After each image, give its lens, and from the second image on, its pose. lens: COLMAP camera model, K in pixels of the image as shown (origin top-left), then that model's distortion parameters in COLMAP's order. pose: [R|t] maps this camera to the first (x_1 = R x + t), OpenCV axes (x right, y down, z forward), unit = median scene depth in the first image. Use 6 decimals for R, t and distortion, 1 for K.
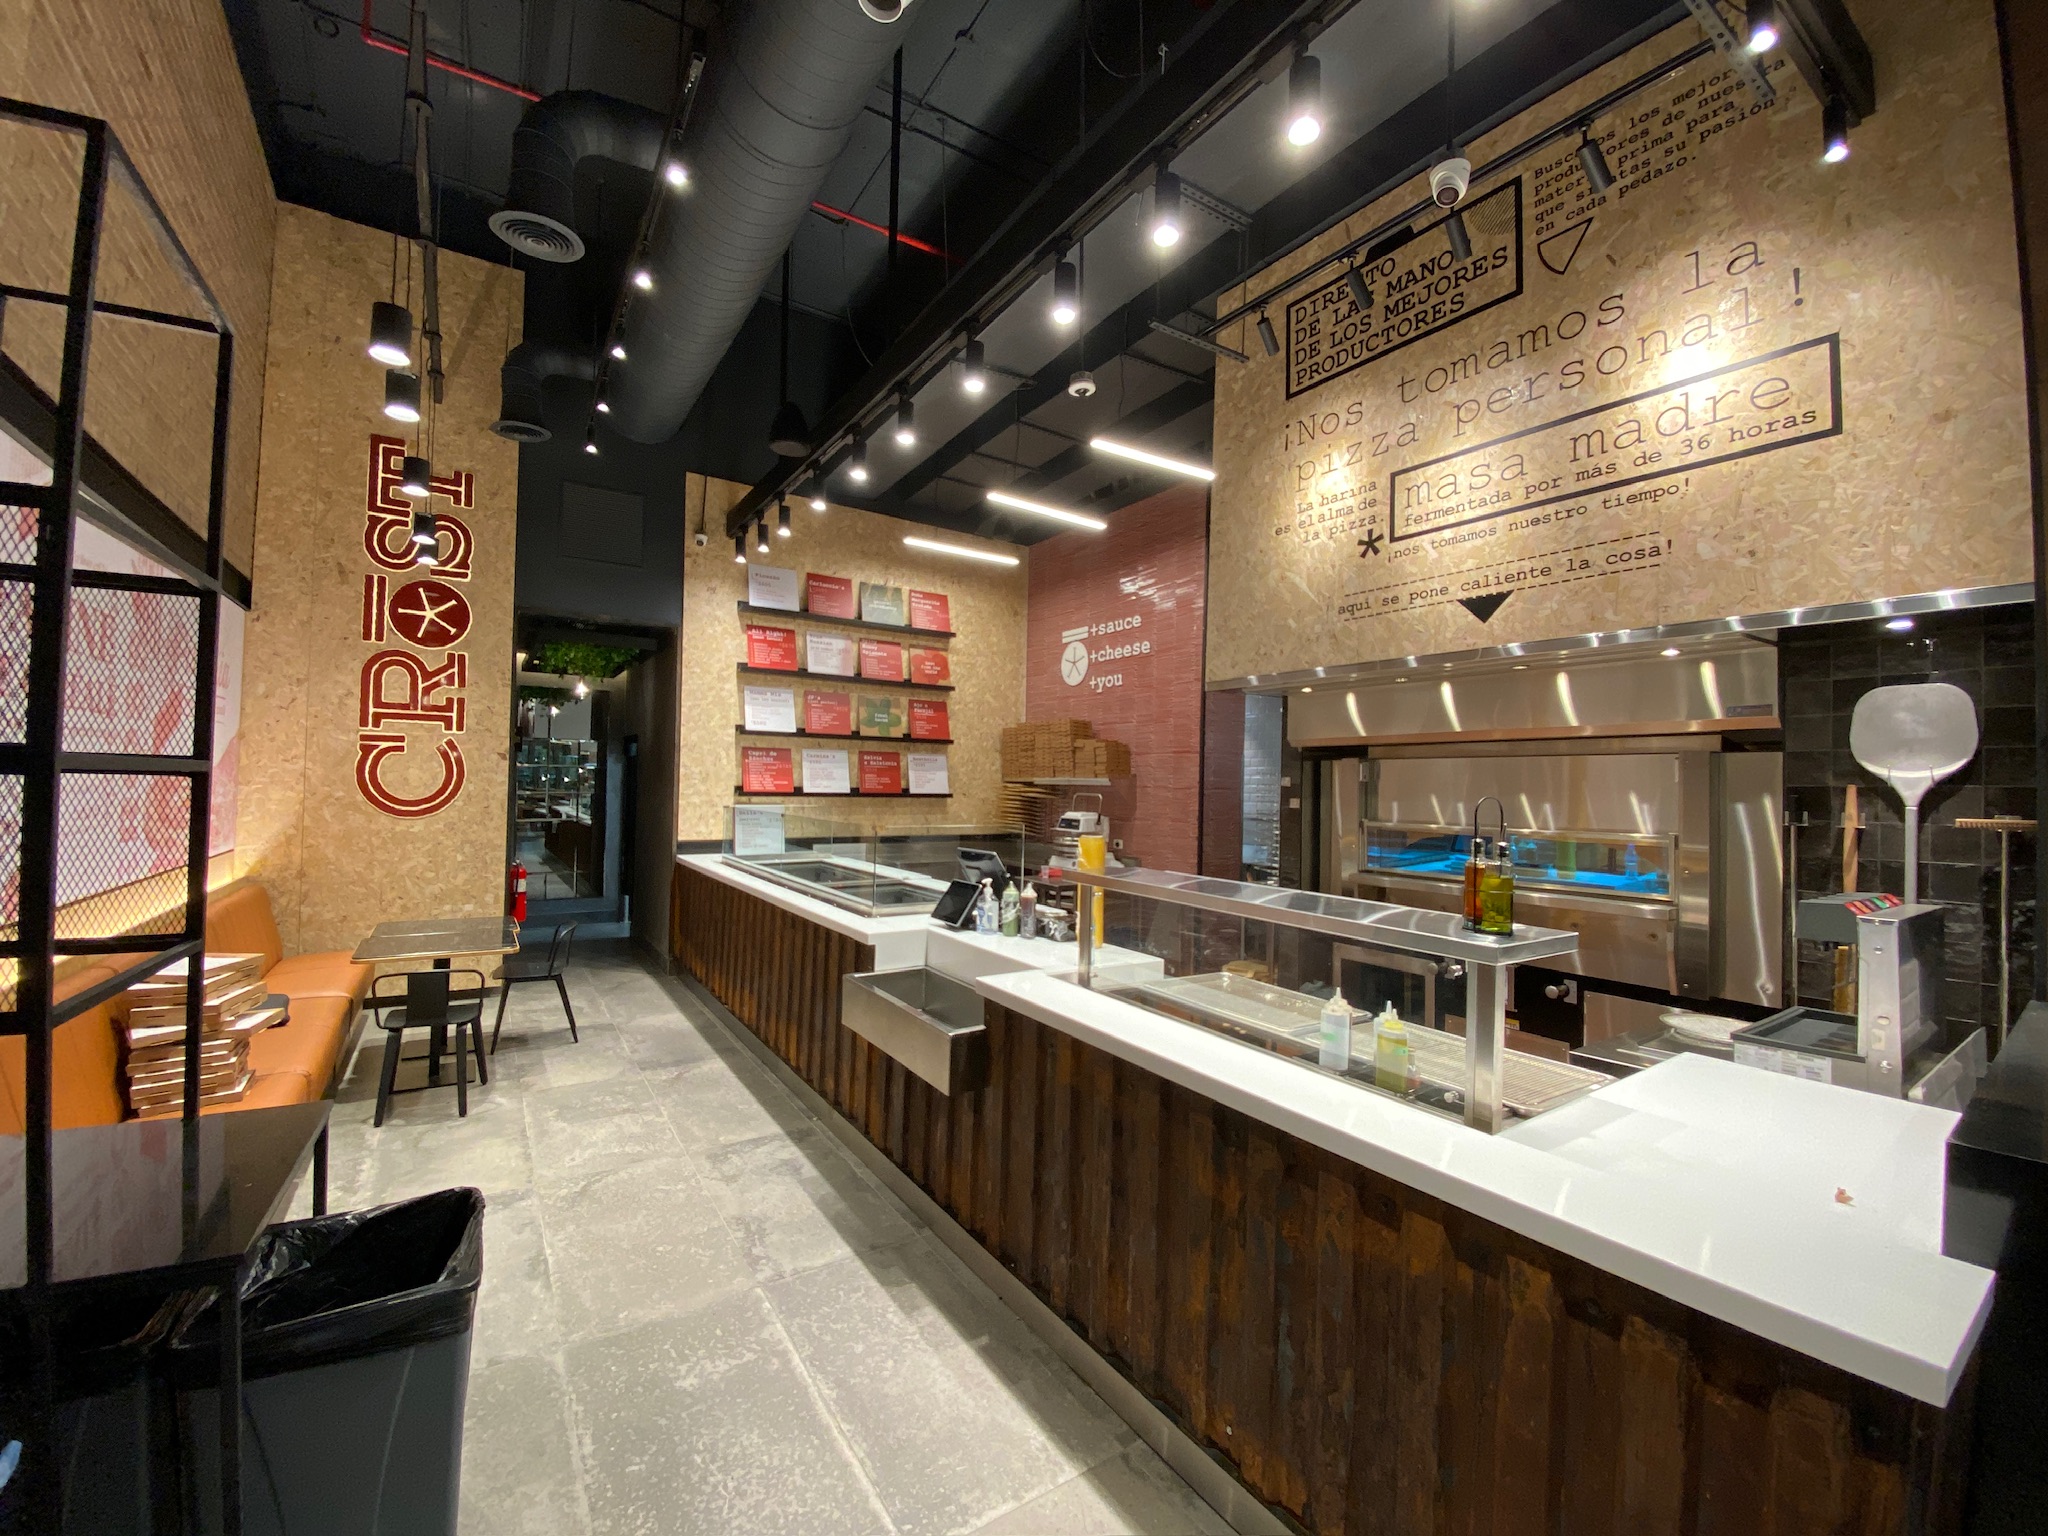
lens RADIAL K [[839.1, 0, 1032.4], [0, 839.1, 773.0], [0, 0, 1]] dist [0.004170, -0.014161]
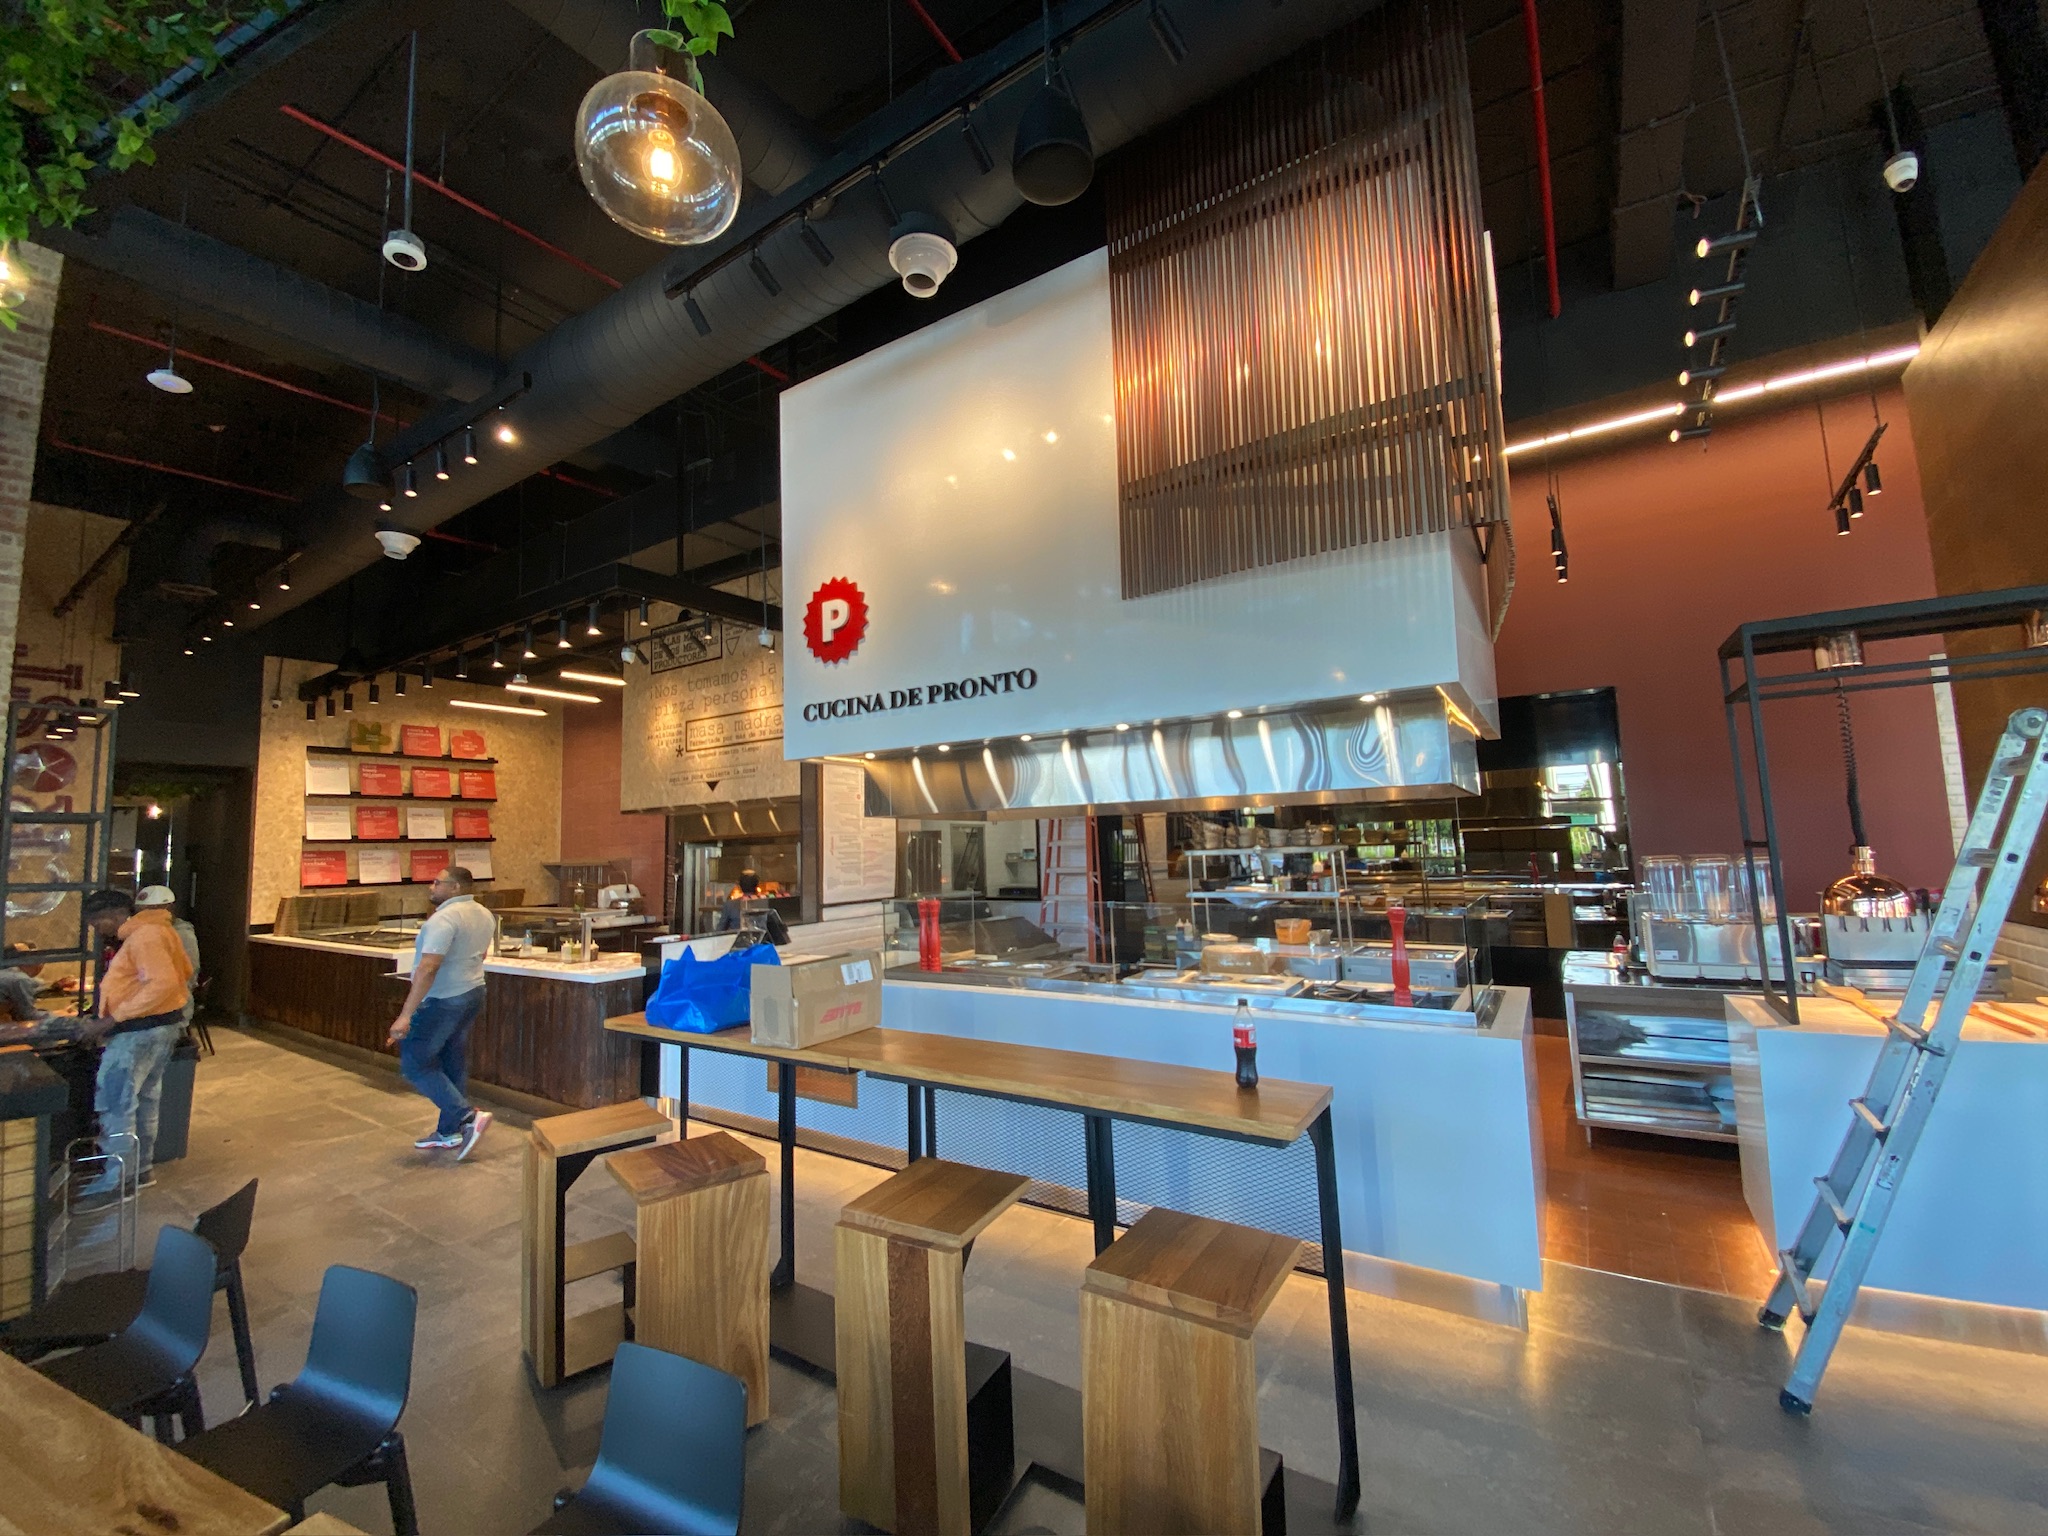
lens RADIAL K [[839.1, 0, 1023.4], [0, 839.1, 766.1], [0, 0, 1]] dist [0.004170, -0.014161]
pose [[0.924898, -0.010862, 0.380061, 0.268424], [0.041902, 0.996415, -0.073493, -0.027979], [-0.377900, 0.083899, 0.922037, -0.881675]]
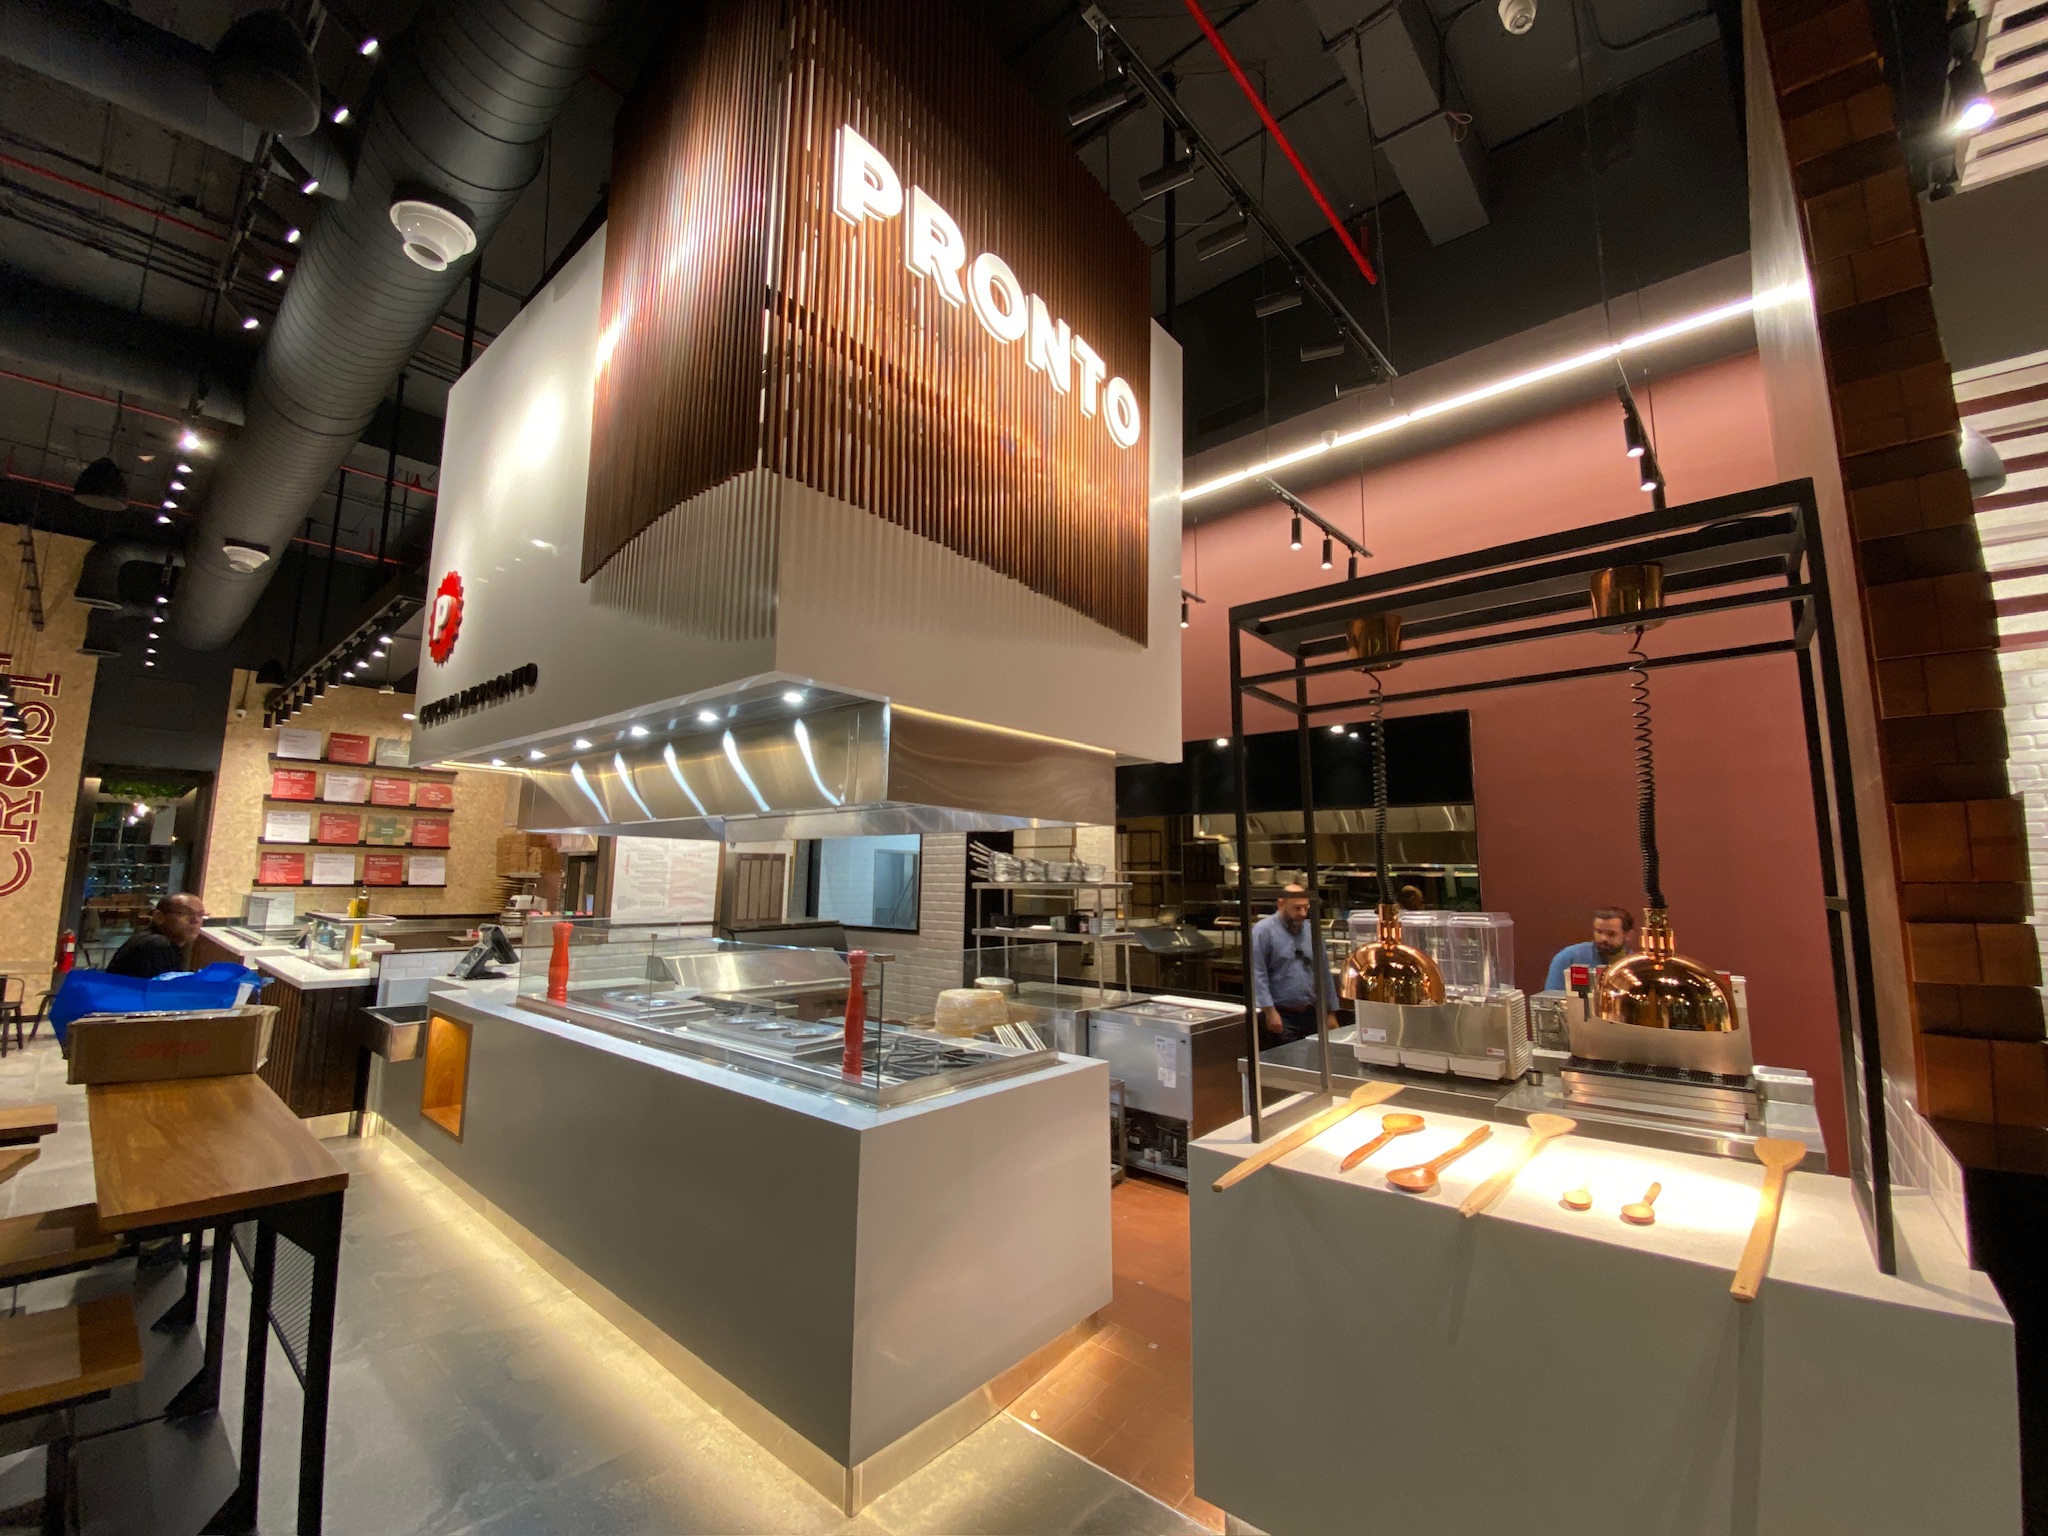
lens RADIAL K [[839.1, 0, 1018.1], [0, 839.1, 764.1], [0, 0, 1]] dist [0.004170, -0.014161]
pose [[0.966748, 0.027990, 0.254194, 0.690810], [0.002216, 0.993038, -0.117776, -0.012261], [-0.255721, 0.114424, 0.959955, -0.930641]]
